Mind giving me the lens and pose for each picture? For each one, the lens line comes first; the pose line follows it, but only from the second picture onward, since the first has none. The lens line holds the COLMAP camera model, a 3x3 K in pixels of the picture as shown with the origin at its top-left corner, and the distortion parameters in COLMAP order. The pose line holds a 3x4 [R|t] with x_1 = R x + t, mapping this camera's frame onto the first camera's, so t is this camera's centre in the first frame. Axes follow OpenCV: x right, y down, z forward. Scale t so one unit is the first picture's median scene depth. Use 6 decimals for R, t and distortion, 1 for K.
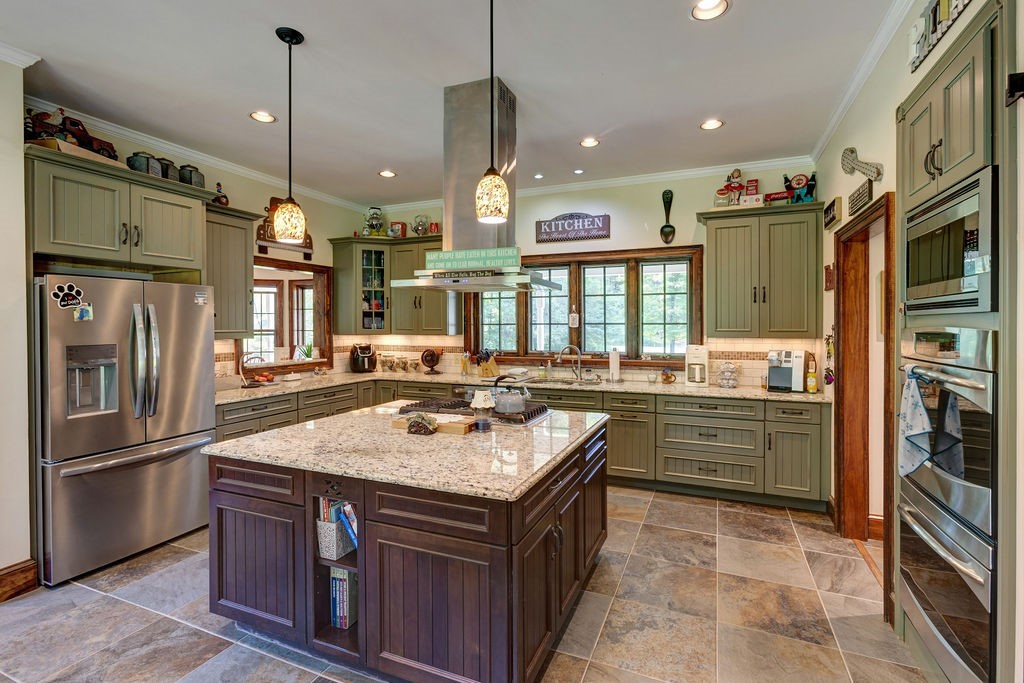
lens RADIAL K [[511.5, 0, 515.2], [0, 511.5, 326.9], [0, 0, 1]] dist [-0.033639, 0.030763]
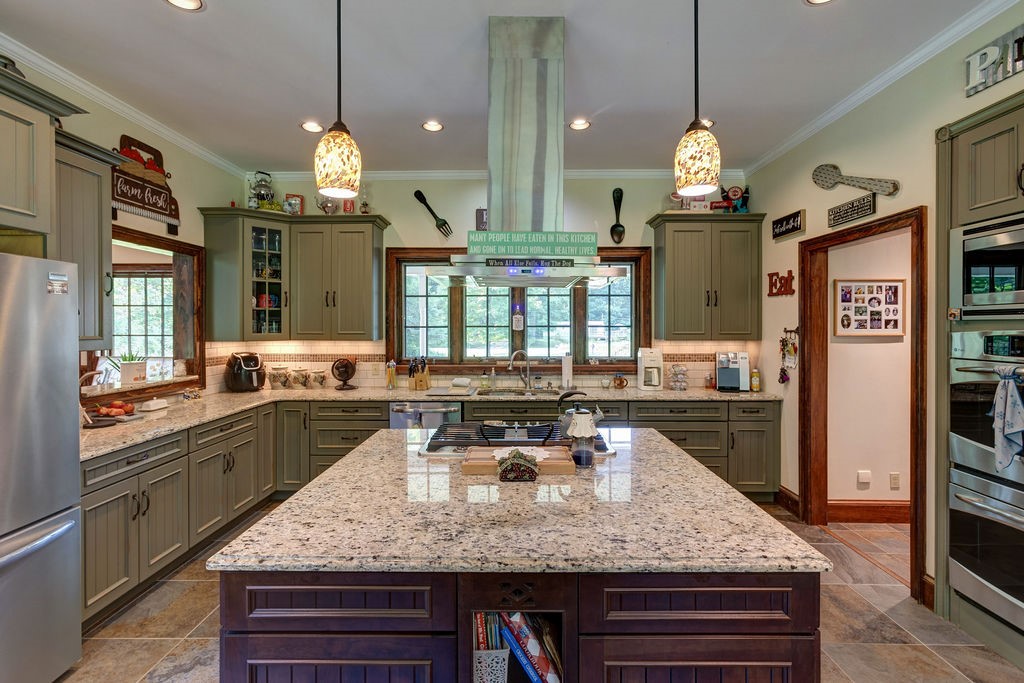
lens RADIAL K [[511.5, 0, 515.2], [0, 511.5, 326.9], [0, 0, 1]] dist [-0.033639, 0.030763]
pose [[0.918569, 0.000200, 0.395261, -0.261494], [0.001125, 0.999995, -0.003120, -0.002603], [-0.395260, 0.003311, 0.918563, 0.186697]]
